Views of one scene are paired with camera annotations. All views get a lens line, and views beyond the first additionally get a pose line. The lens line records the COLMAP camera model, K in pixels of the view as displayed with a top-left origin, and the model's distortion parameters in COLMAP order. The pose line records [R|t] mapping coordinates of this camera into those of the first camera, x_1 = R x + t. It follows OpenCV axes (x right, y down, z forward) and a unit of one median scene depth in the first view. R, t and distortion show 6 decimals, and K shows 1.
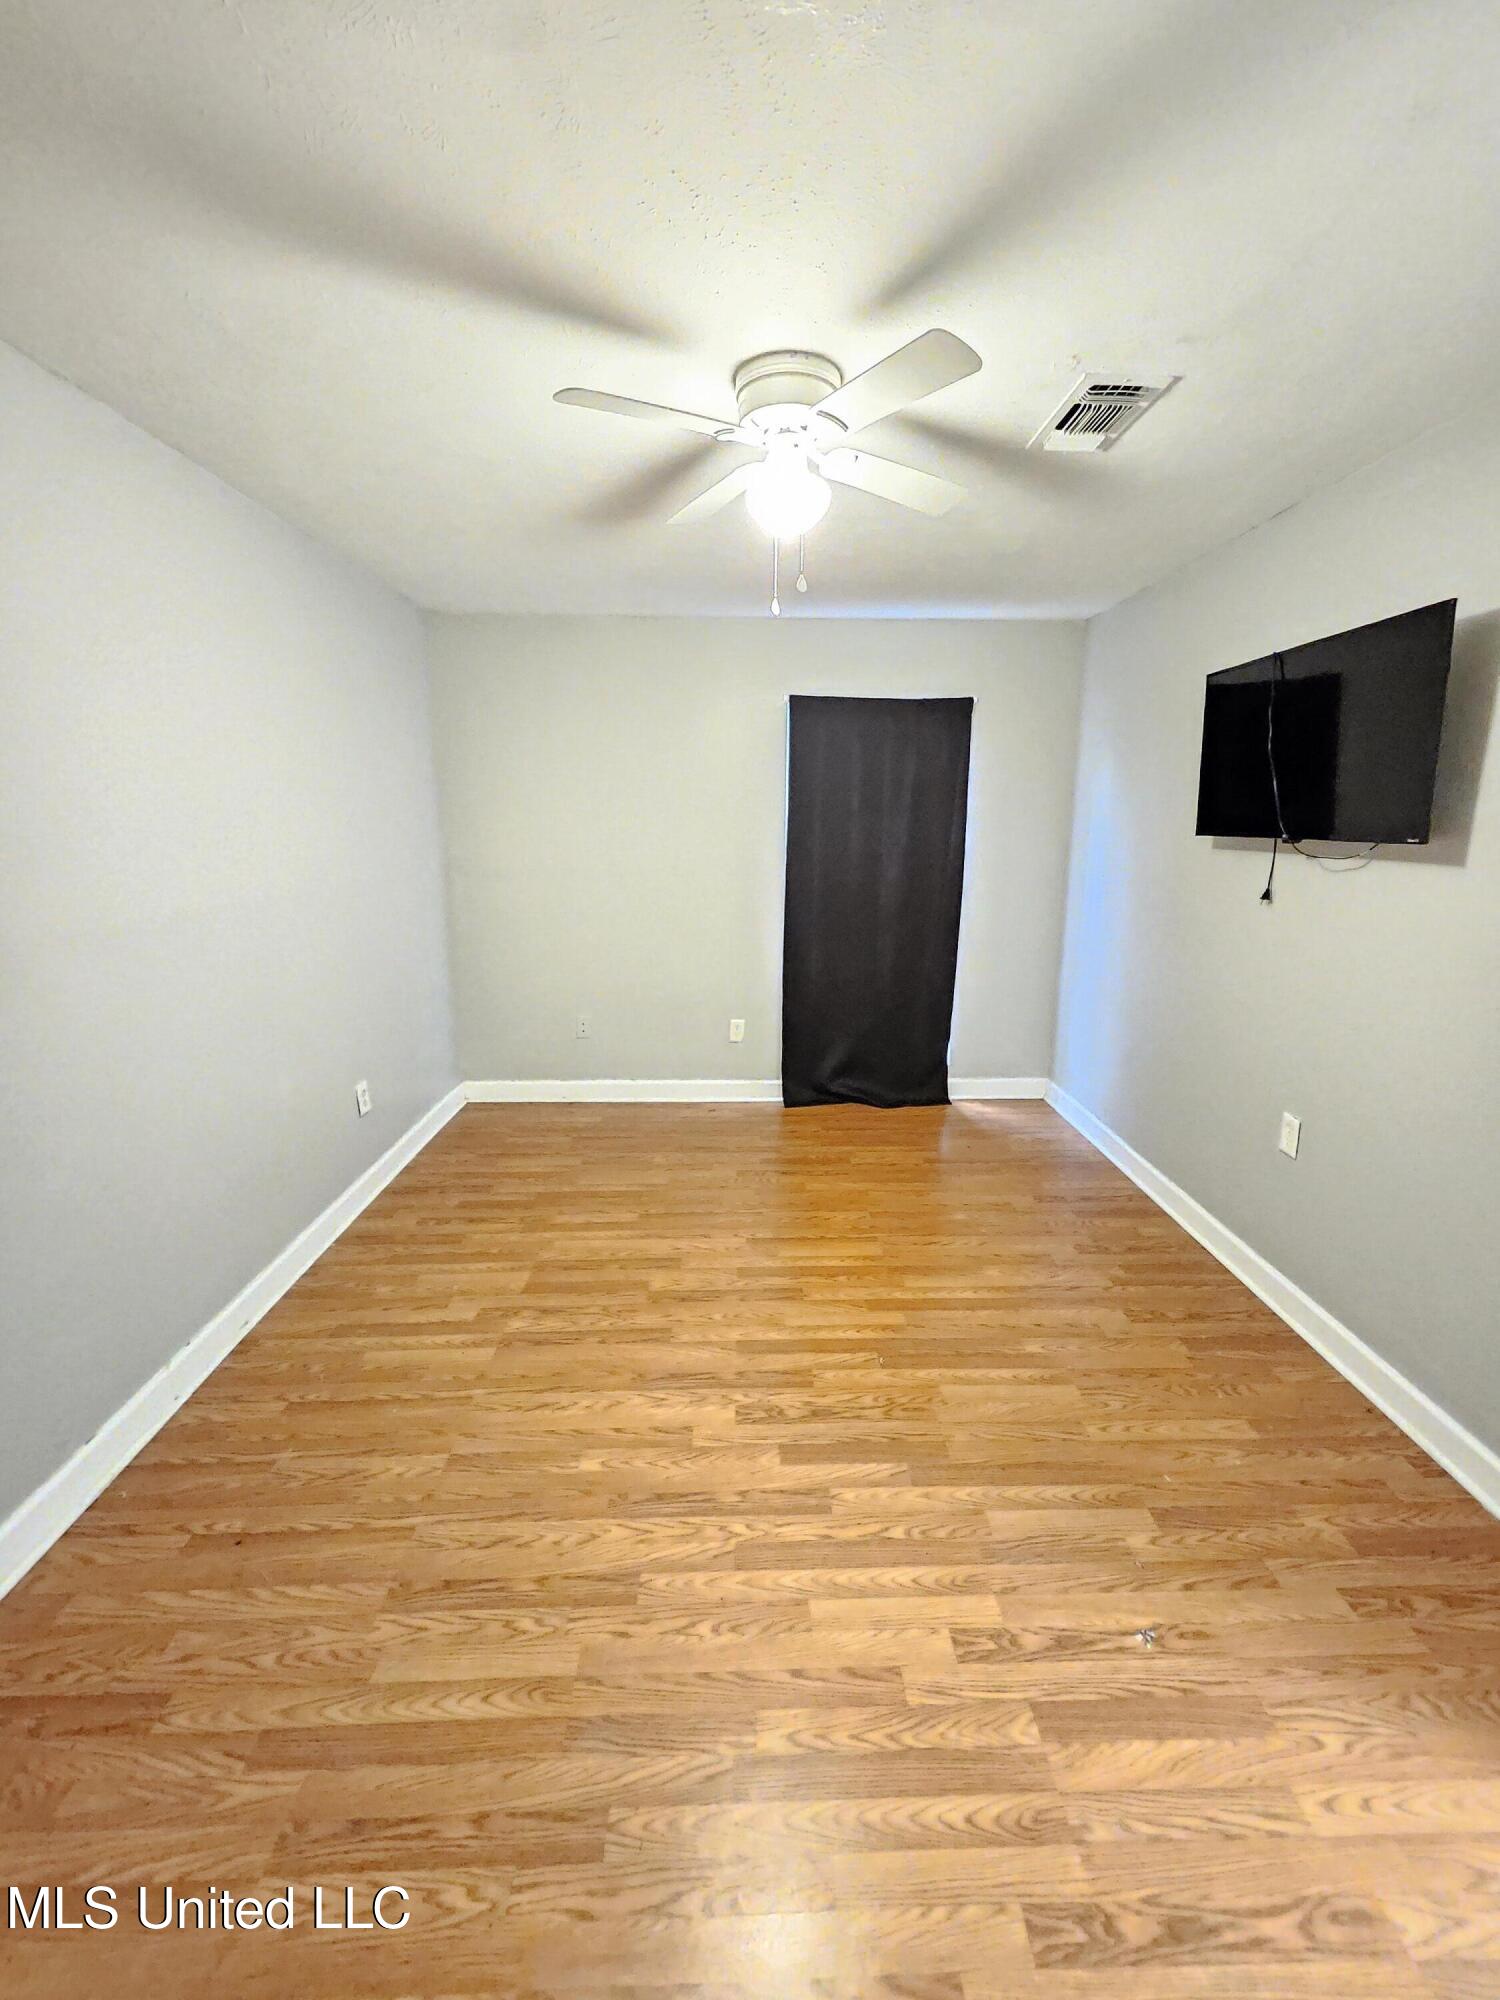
lens RADIAL K [[783.5, 0, 762.8], [0, 783.5, 972.7], [0, 0, 1]] dist [0.005485, -0.002619]
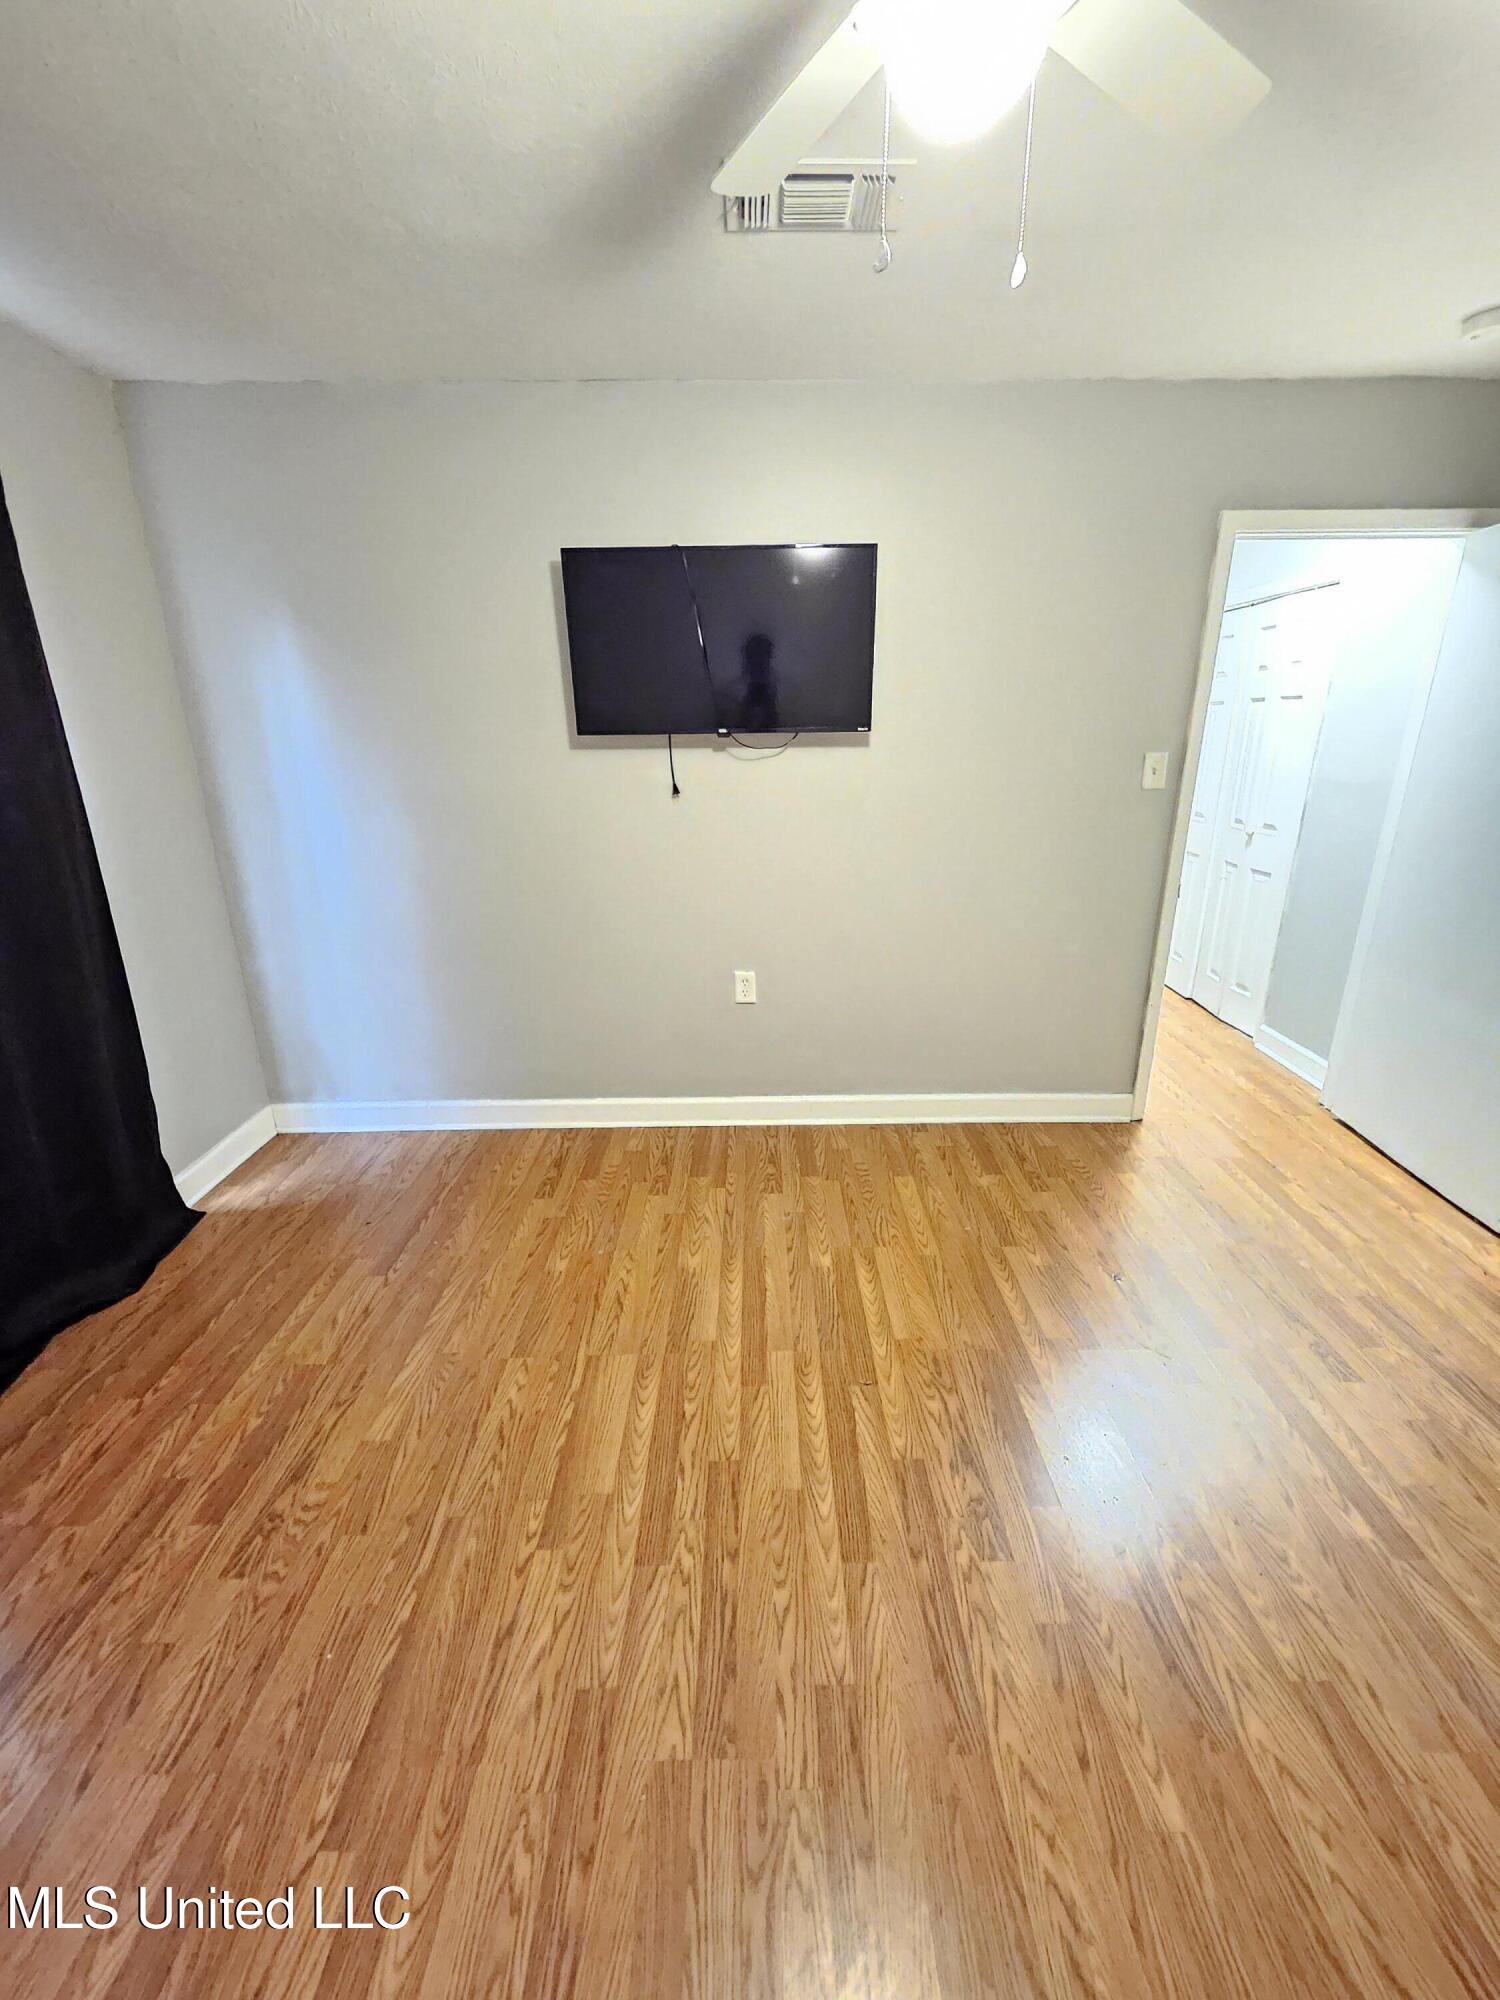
lens RADIAL K [[783.5, 0, 762.8], [0, 783.5, 972.7], [0, 0, 1]] dist [0.005485, -0.002619]
pose [[0.019086, -0.303174, 0.952744, -0.510562], [0.203670, 0.934116, 0.293166, -0.176627], [-0.978853, 0.188450, 0.079576, 0.959213]]
